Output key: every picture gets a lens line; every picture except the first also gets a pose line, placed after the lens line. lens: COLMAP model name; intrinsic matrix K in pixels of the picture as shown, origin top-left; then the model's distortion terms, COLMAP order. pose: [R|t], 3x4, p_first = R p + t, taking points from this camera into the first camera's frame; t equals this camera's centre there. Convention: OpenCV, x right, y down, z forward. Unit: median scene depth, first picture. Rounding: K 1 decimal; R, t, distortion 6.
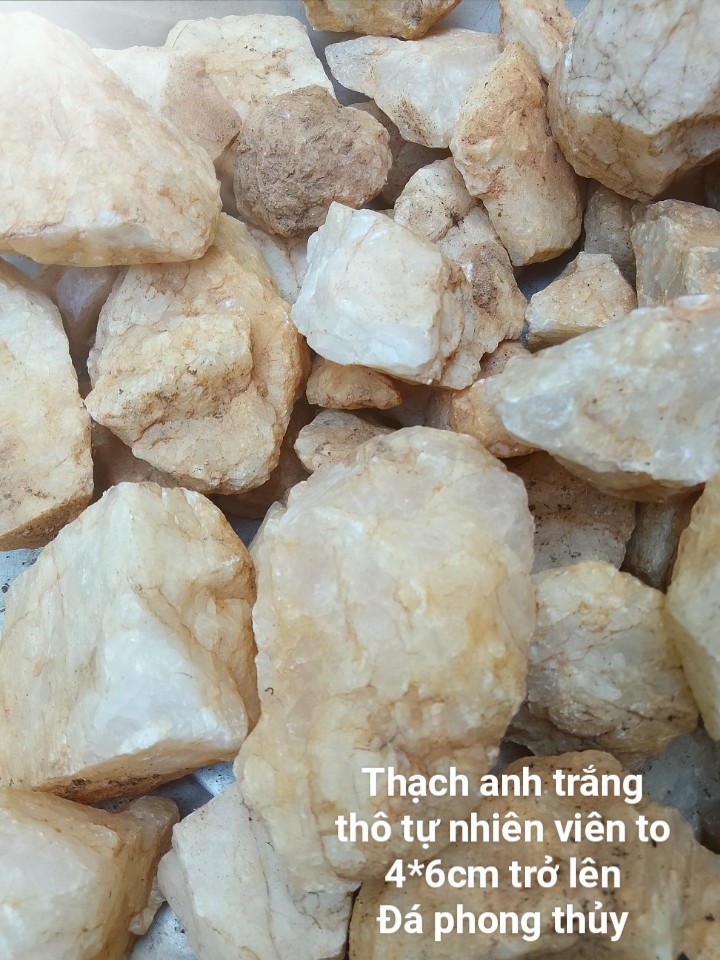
lens RADIAL K [[749.2, 0, 353.4], [0, 749.2, 484.7], [0, 0, 1]] dist [0.004387, -0.073524]
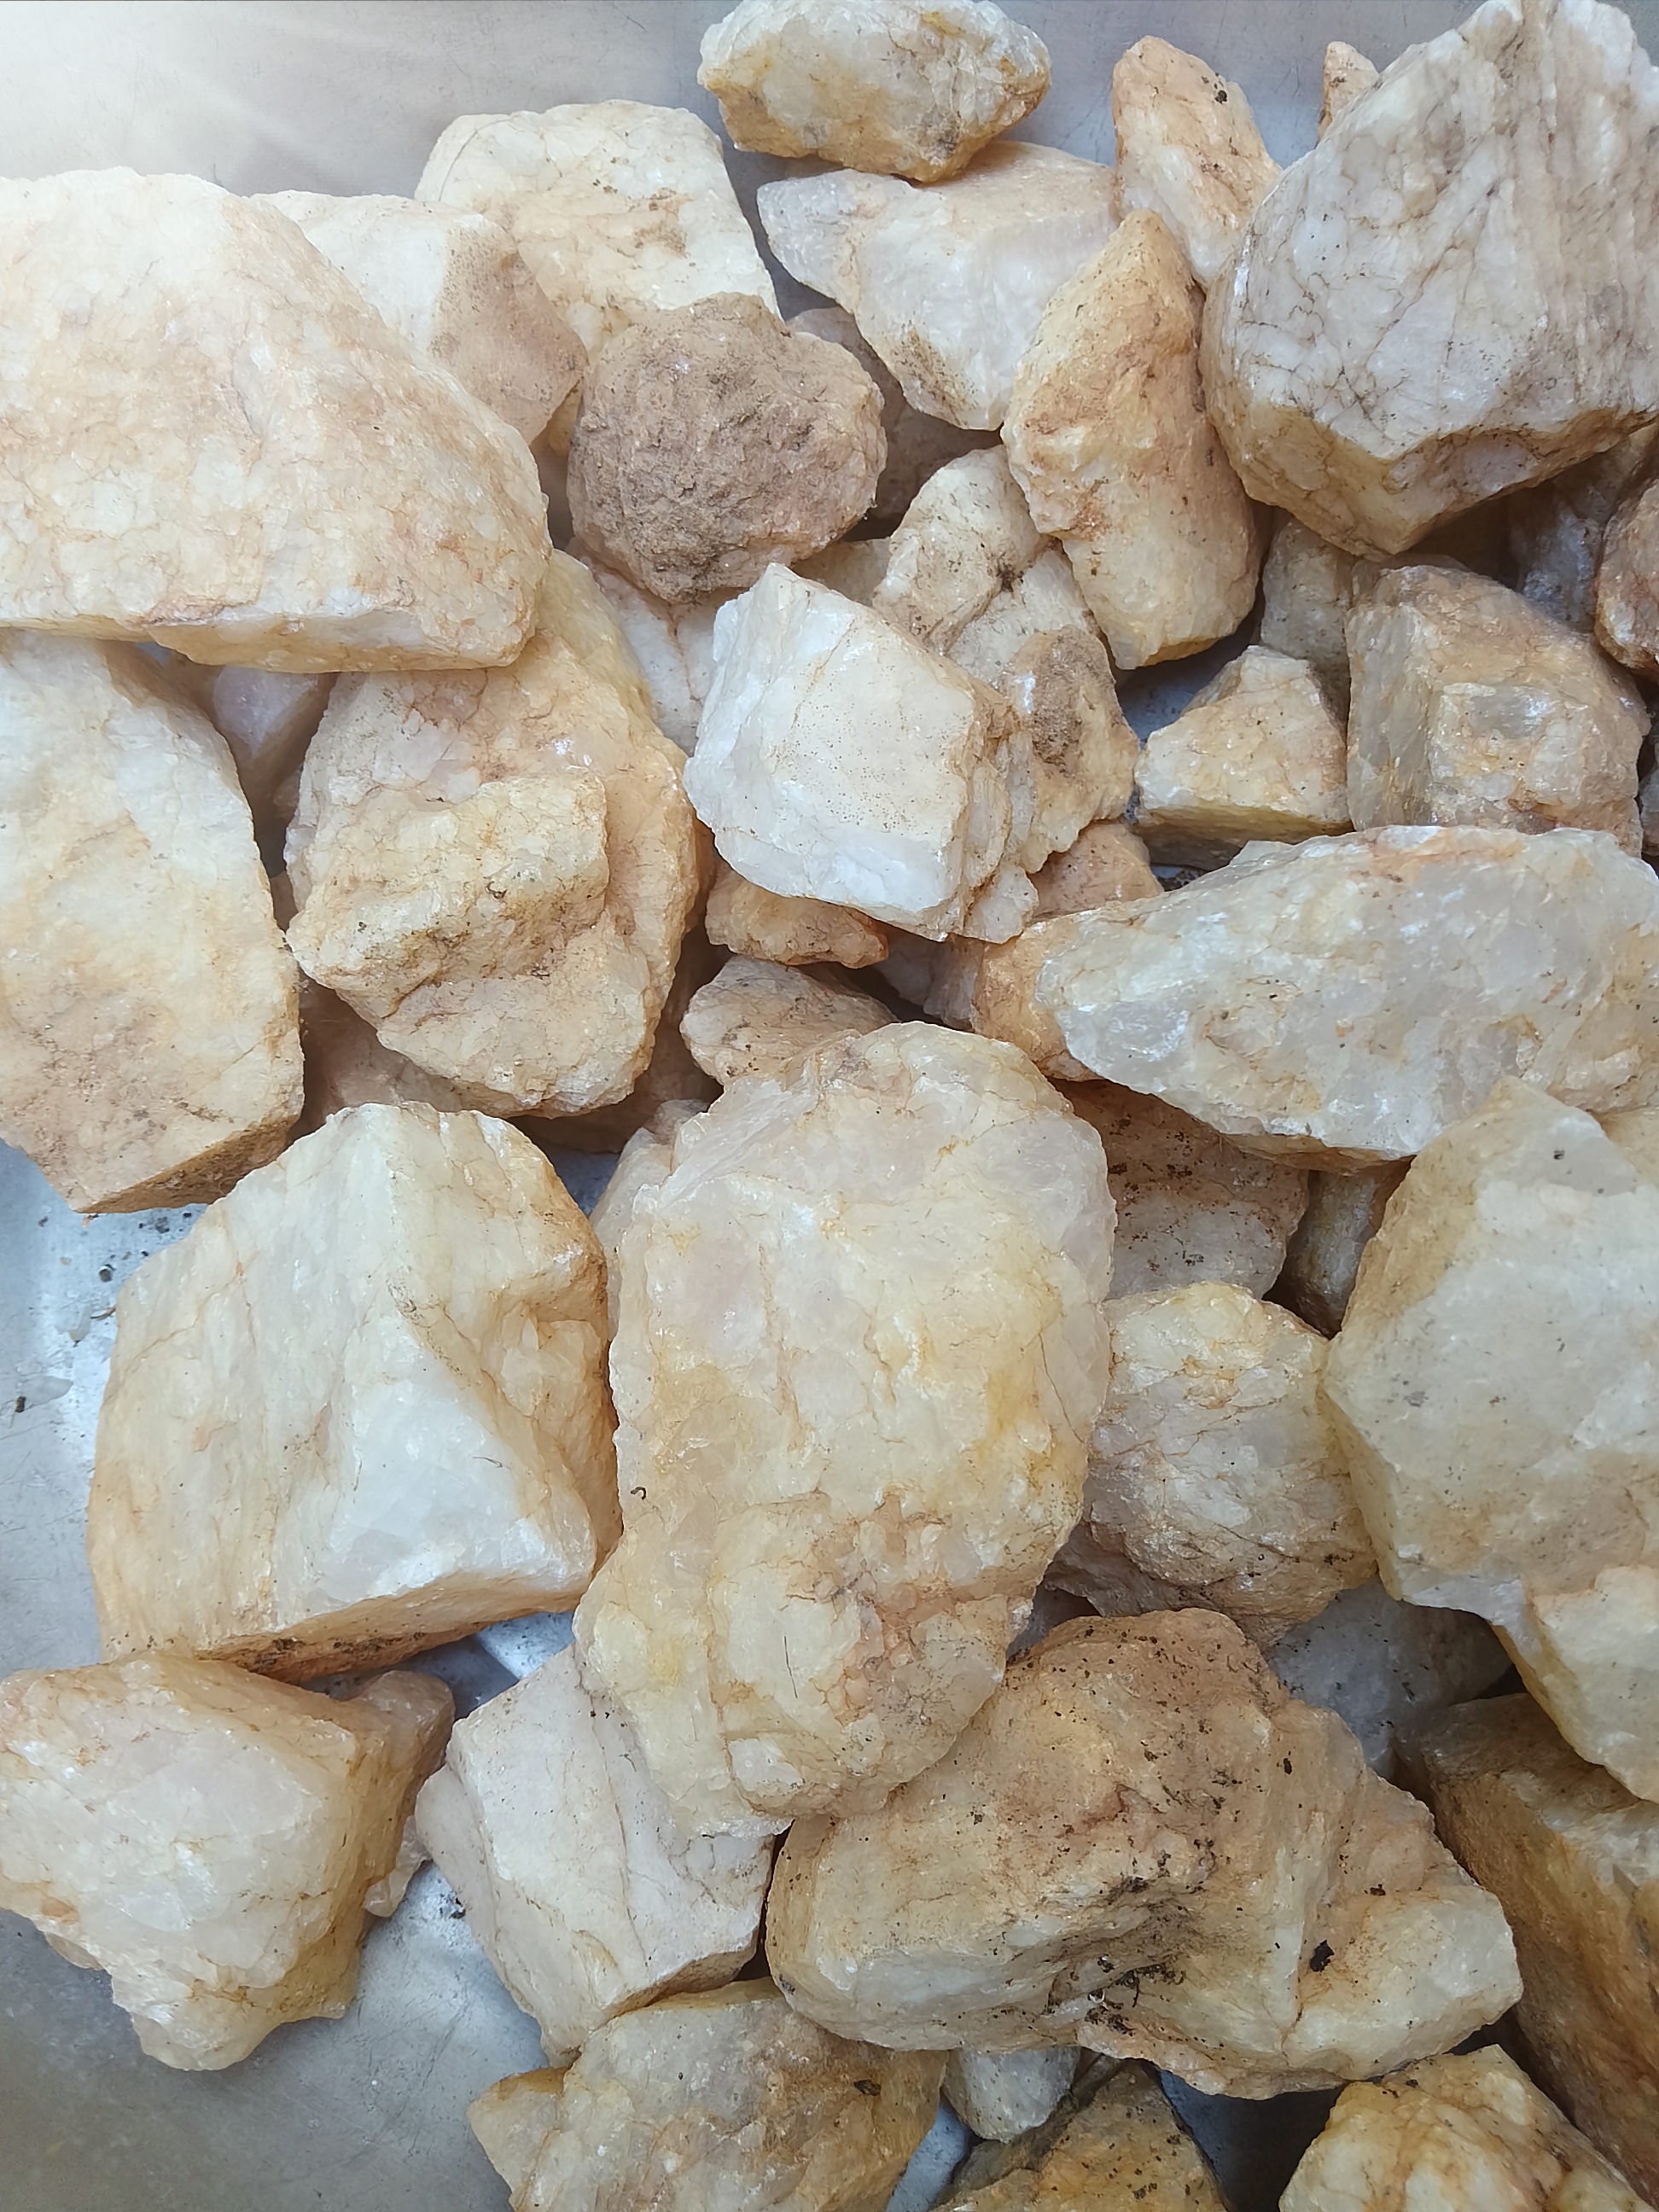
lens RADIAL K [[1718.8, 0, 819.6], [0, 1718.8, 1116.0], [0, 0, 1]] dist [0.023546, -0.107816]
pose [[0.998830, 0.032387, 0.035919, -0.027579], [-0.034948, 0.996710, 0.073125, -0.096724], [-0.033433, -0.074295, 0.996676, -0.250703]]
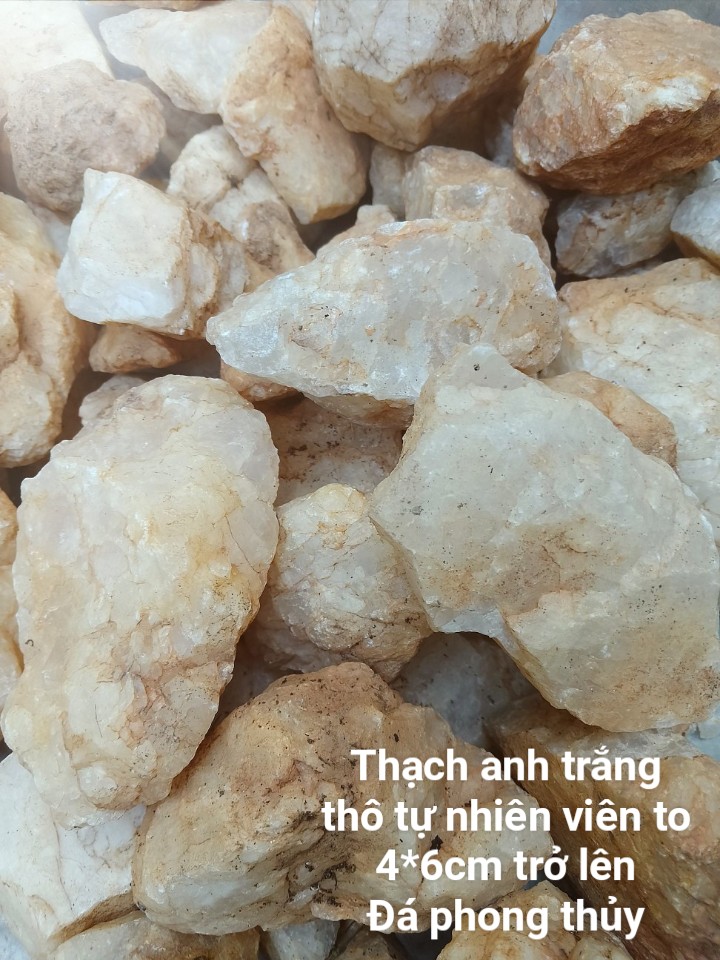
lens RADIAL K [[749.2, 0, 357.1], [0, 749.2, 485.3], [0, 0, 1]] dist [0.004387, -0.073524]
pose [[0.990583, -0.101211, 0.092206, 0.225885], [0.100361, 0.994855, 0.013821, 0.081588], [-0.093130, -0.004437, 0.995644, -0.045597]]
